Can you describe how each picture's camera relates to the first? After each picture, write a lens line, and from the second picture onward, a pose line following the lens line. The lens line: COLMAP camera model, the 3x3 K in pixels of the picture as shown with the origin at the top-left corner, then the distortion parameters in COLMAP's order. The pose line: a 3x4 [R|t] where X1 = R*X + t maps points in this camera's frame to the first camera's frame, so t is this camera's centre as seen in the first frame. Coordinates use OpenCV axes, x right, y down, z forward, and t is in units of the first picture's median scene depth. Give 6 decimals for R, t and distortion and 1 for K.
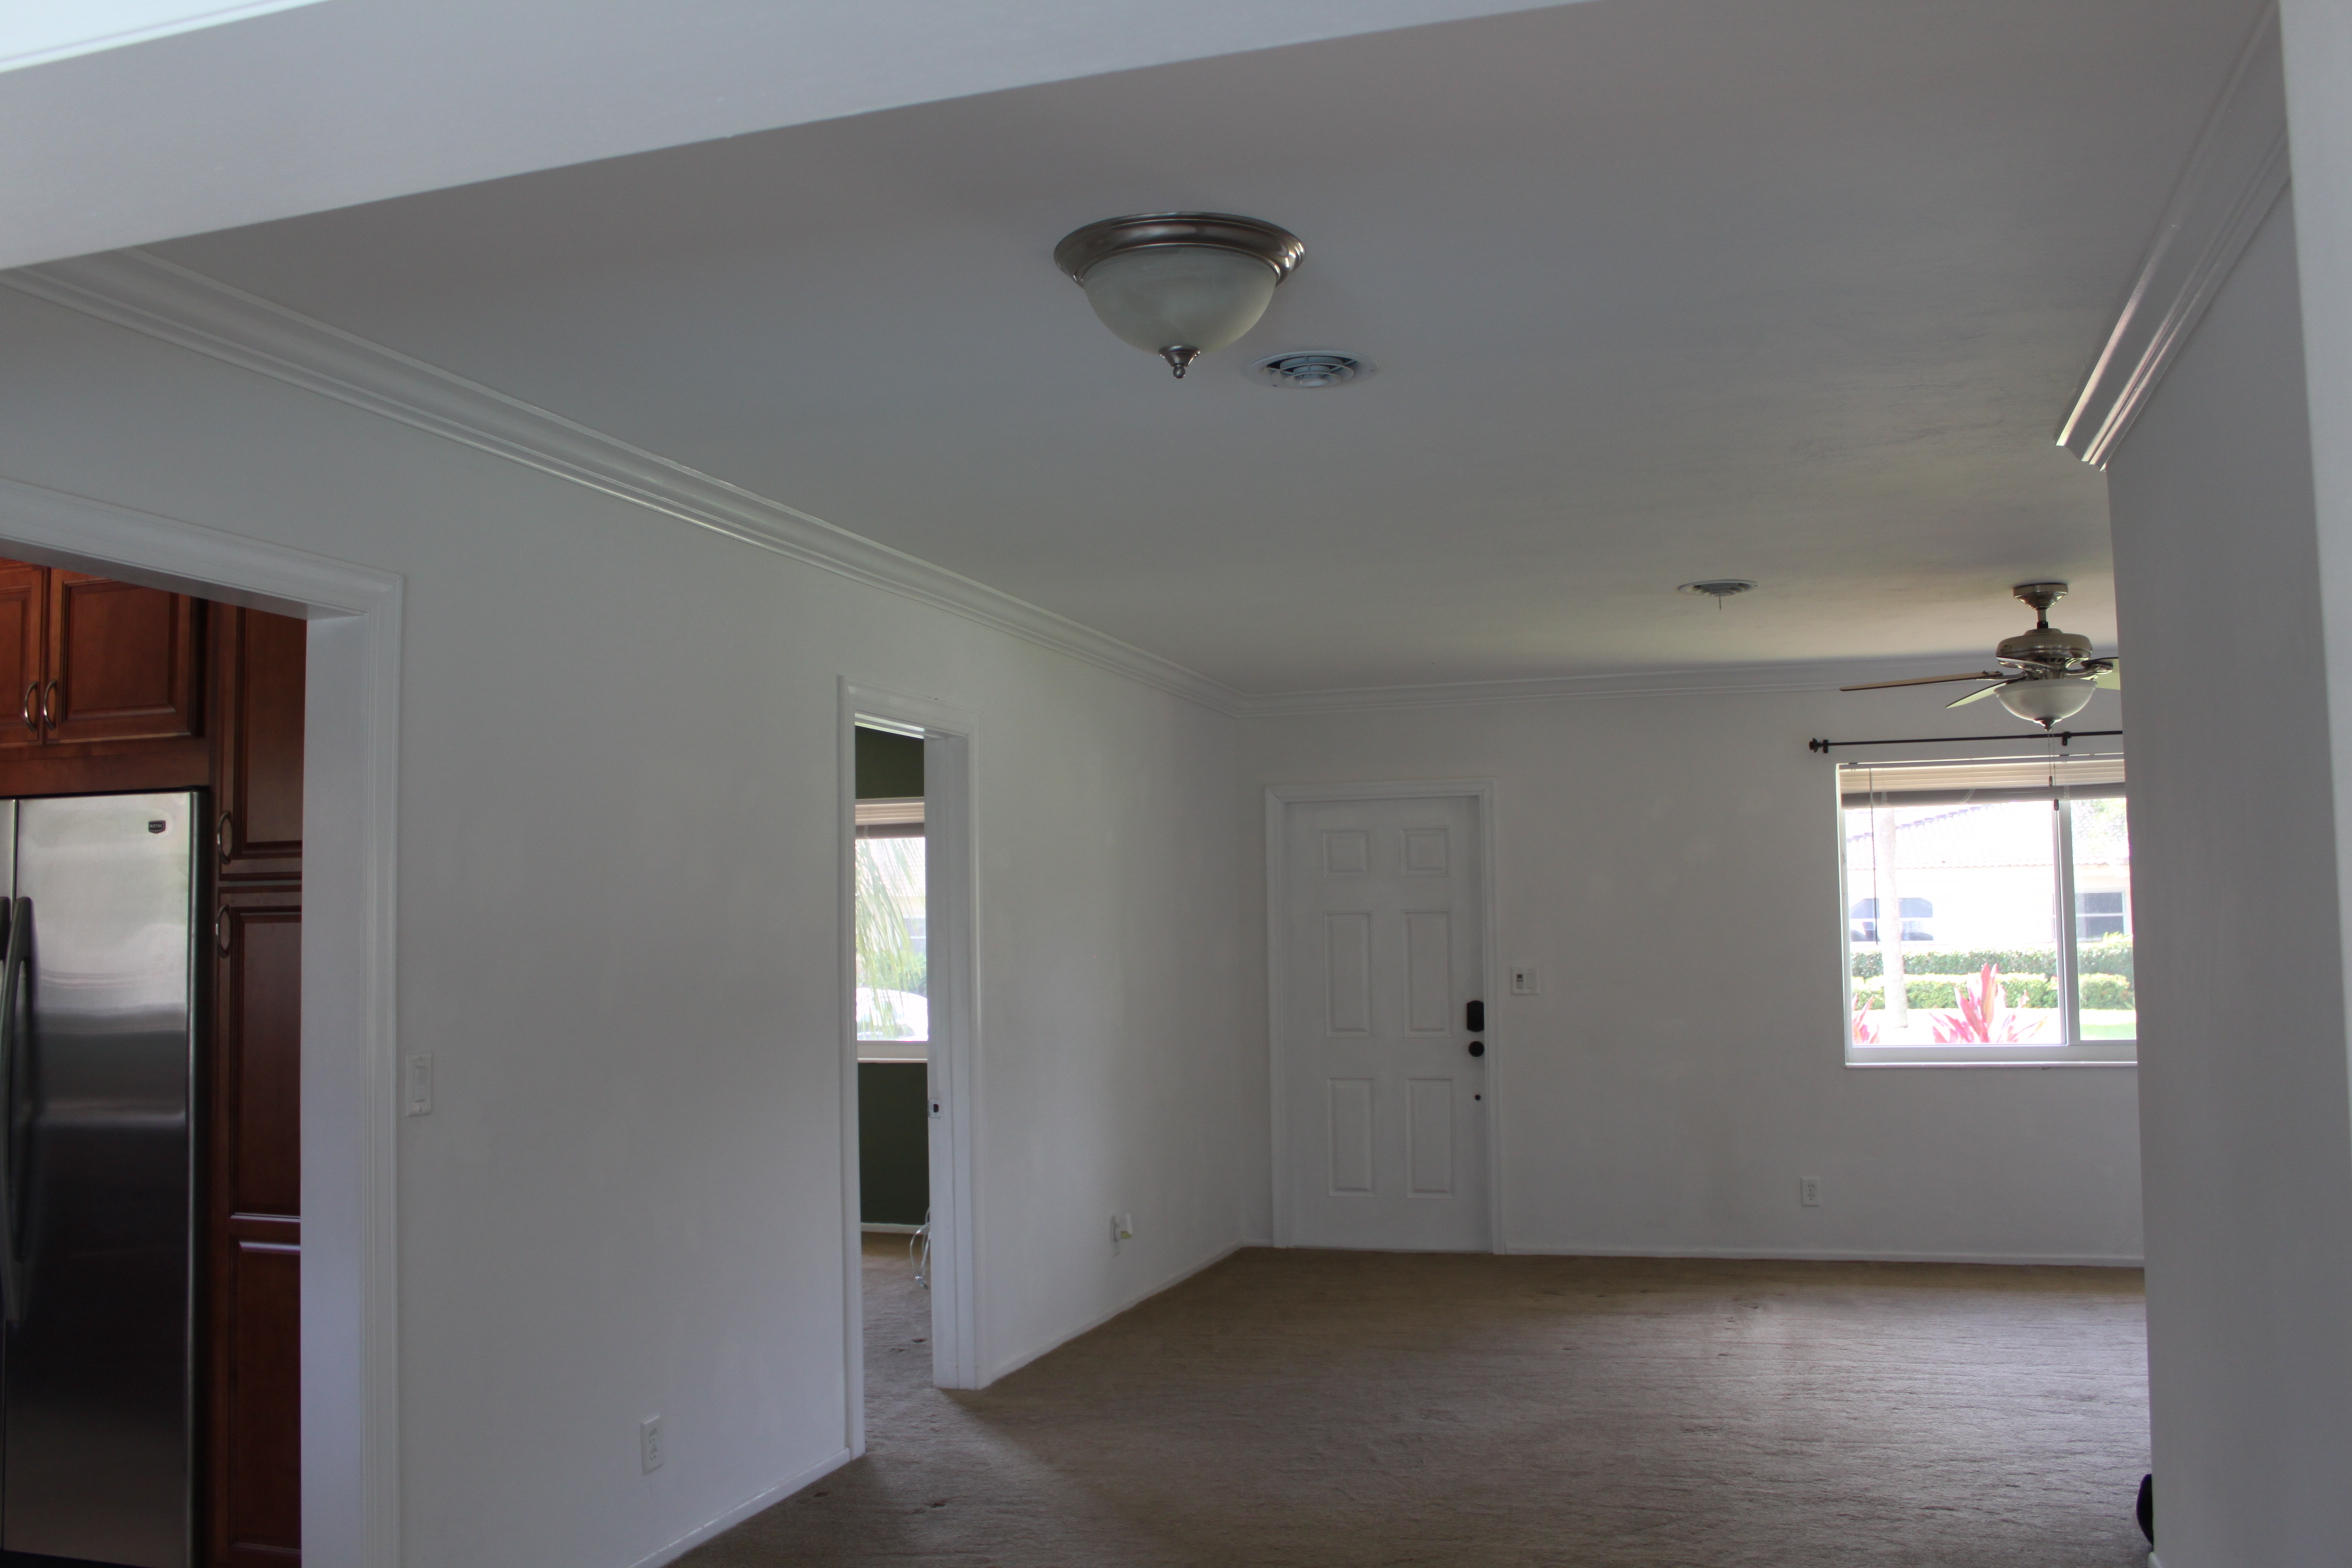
lens RADIAL K [[1971.2, 0, 1176.0], [0, 1971.2, 784.0], [0, 0, 1]] dist [-0.180735, 0.246538]
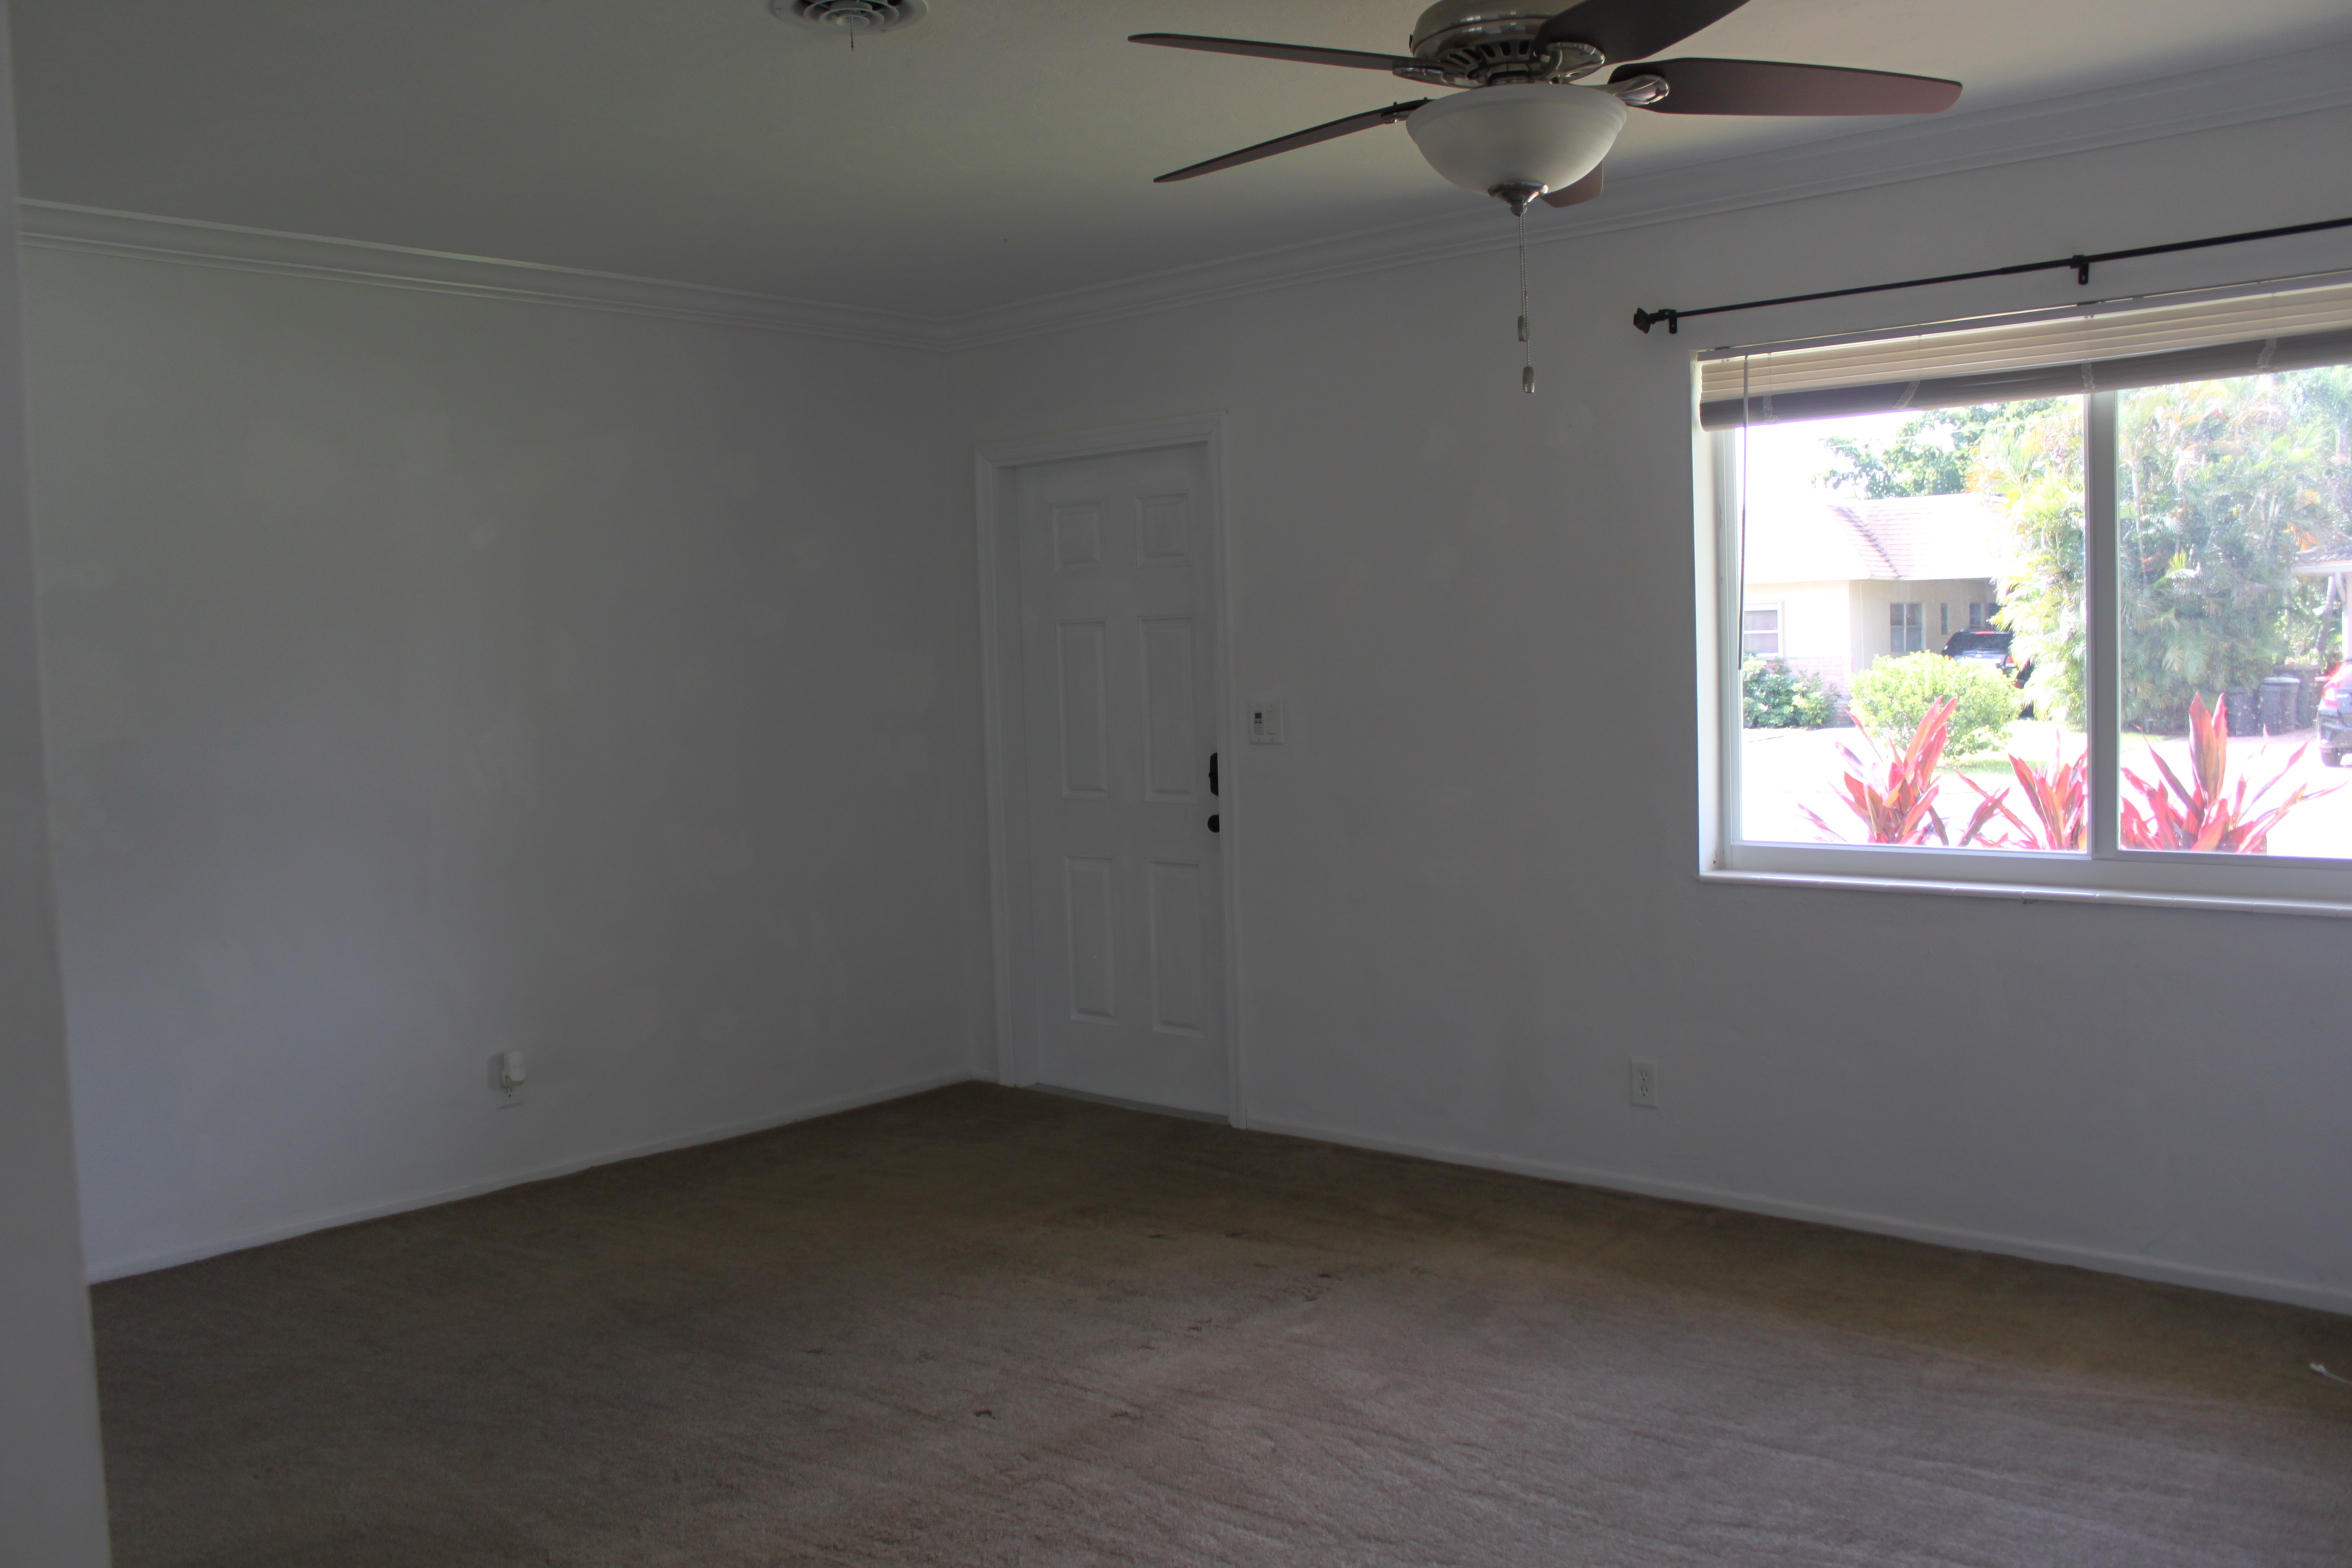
lens RADIAL K [[1971.2, 0, 1176.0], [0, 1971.2, 784.0], [0, 0, 1]] dist [-0.180735, 0.246538]
pose [[0.919292, 0.011682, -0.393404, 0.427100], [0.049474, 0.988201, 0.144953, 0.025332], [0.390455, -0.152718, 0.907867, 0.406726]]
